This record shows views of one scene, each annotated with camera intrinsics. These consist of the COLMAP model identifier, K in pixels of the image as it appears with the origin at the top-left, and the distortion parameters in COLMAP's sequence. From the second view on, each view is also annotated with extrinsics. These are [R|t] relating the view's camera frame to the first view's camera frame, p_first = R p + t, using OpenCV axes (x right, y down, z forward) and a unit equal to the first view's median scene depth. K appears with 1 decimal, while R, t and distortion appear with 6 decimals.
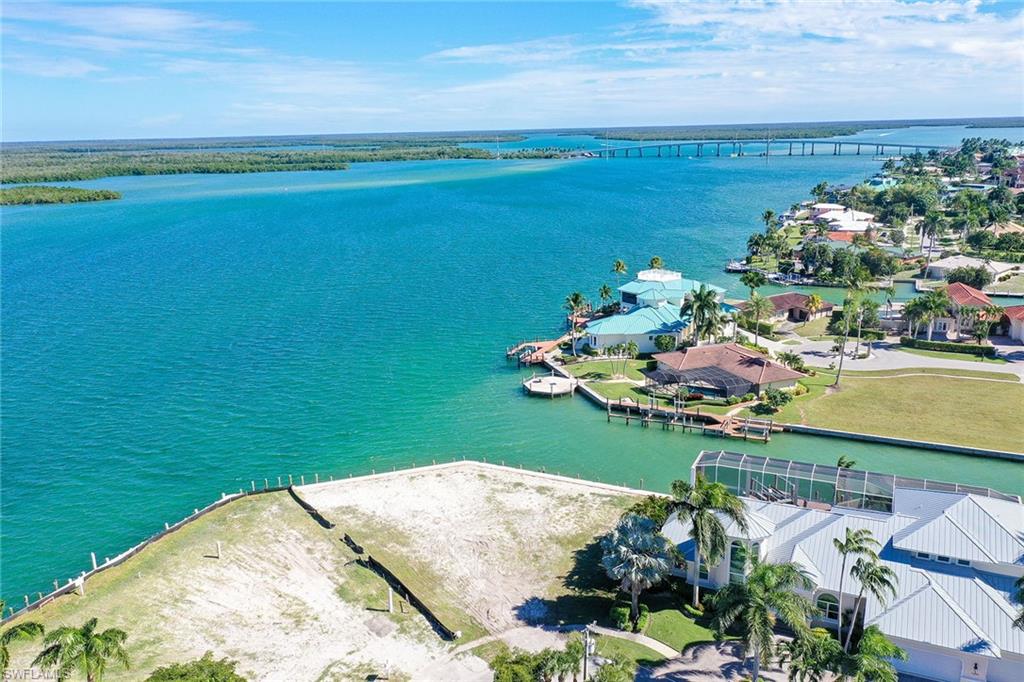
lens RADIAL K [[809.1, 0, 508.6], [0, 809.1, 343.0], [0, 0, 1]] dist [-0.011370, 0.006775]
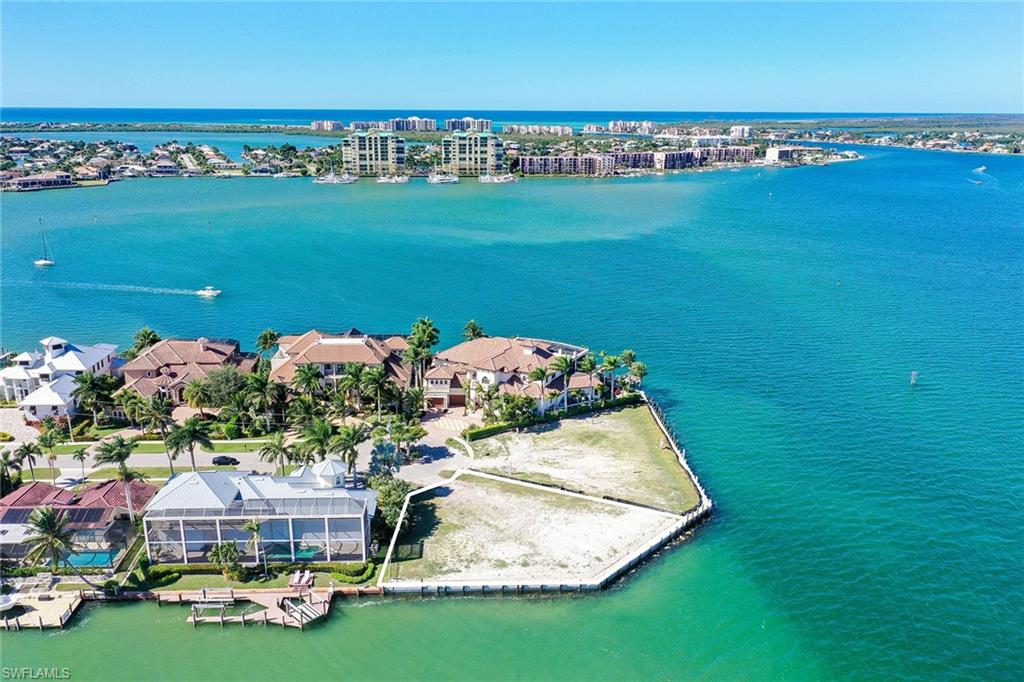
lens RADIAL K [[809.1, 0, 516.3], [0, 809.1, 340.8], [0, 0, 1]] dist [-0.011370, 0.006775]
pose [[-0.875084, 0.155810, -0.458204, 0.354708], [-0.112931, 0.854885, 0.506377, -0.480295], [0.470611, 0.494868, -0.730501, 1.190099]]
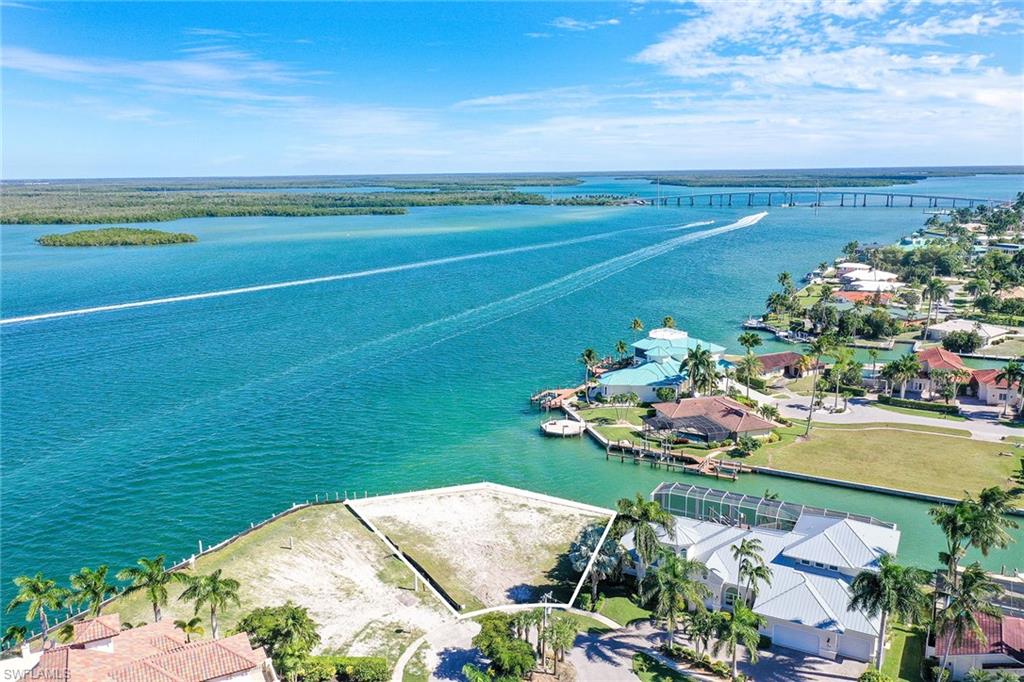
lens RADIAL K [[809.1, 0, 507.3], [0, 809.1, 368.4], [0, 0, 1]] dist [-0.011370, 0.006775]
pose [[0.997301, 0.027150, -0.068214, 0.047669], [-0.028353, 0.999458, -0.016729, -0.011686], [0.067723, 0.018618, 0.997530, -0.186589]]
